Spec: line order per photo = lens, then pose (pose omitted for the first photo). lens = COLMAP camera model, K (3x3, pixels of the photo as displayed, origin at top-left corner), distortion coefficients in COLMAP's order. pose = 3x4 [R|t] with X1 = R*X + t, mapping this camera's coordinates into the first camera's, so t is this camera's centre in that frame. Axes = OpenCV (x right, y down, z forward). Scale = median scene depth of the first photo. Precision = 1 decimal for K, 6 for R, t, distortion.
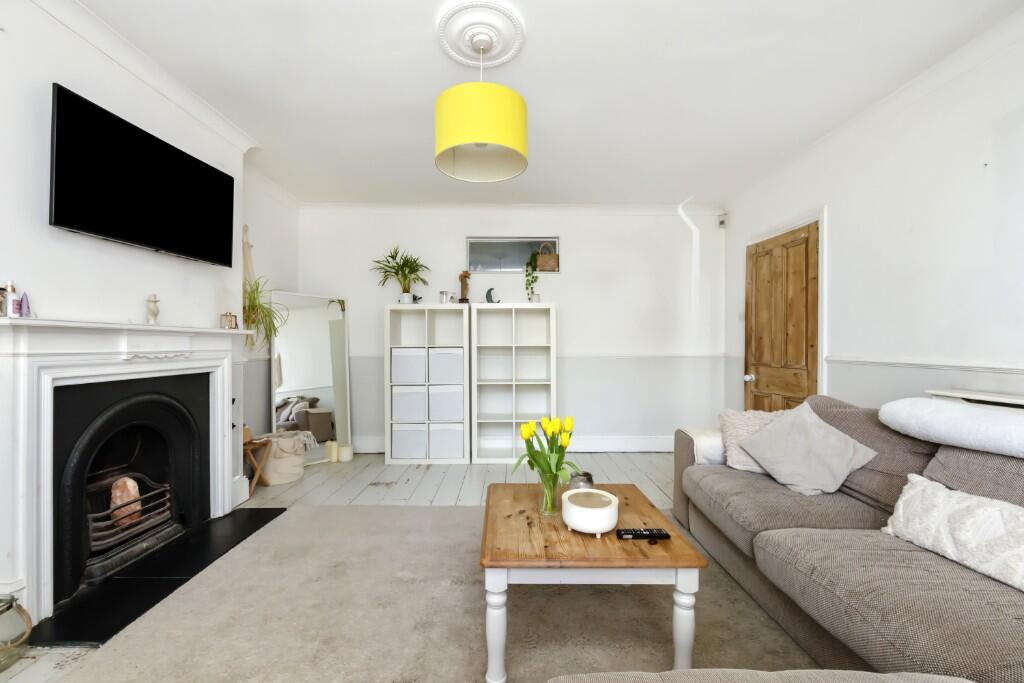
lens RADIAL K [[410.5, 0, 513.2], [0, 410.5, 345.6], [0, 0, 1]] dist [-0.001519, 0.000296]
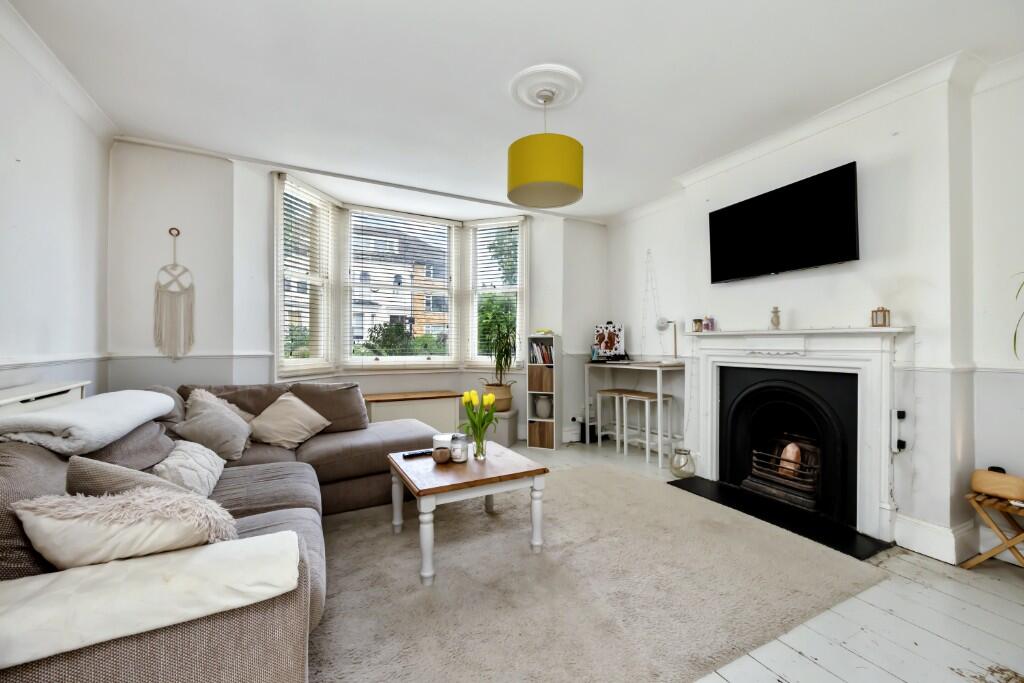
lens RADIAL K [[410.5, 0, 509.8], [0, 410.5, 340.9], [0, 0, 1]] dist [-0.001519, 0.000296]
pose [[-0.889020, -0.007374, -0.457809, 0.490474], [-0.010023, 0.999944, 0.003358, -0.008589], [0.457759, 0.007573, -0.889044, 1.737784]]
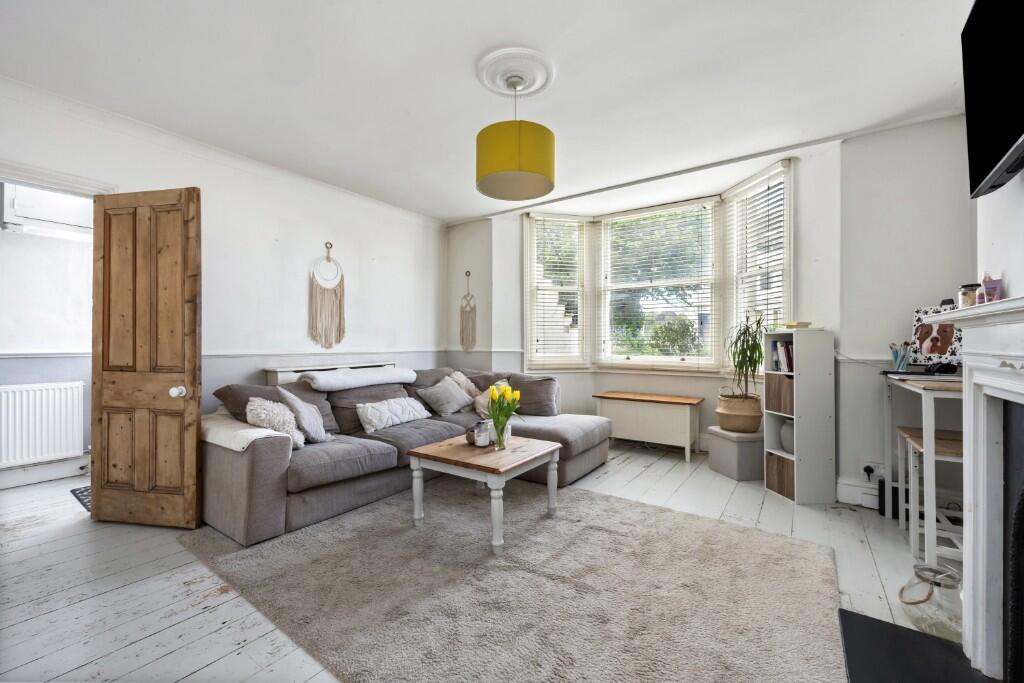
lens RADIAL K [[410.5, 0, 509.0], [0, 410.5, 338.9], [0, 0, 1]] dist [-0.001519, 0.000296]
pose [[-0.813104, 0.003195, 0.582109, -0.633725], [0.003941, 0.999992, 0.000016, -0.005483], [-0.582105, 0.002308, -0.813111, 1.667596]]
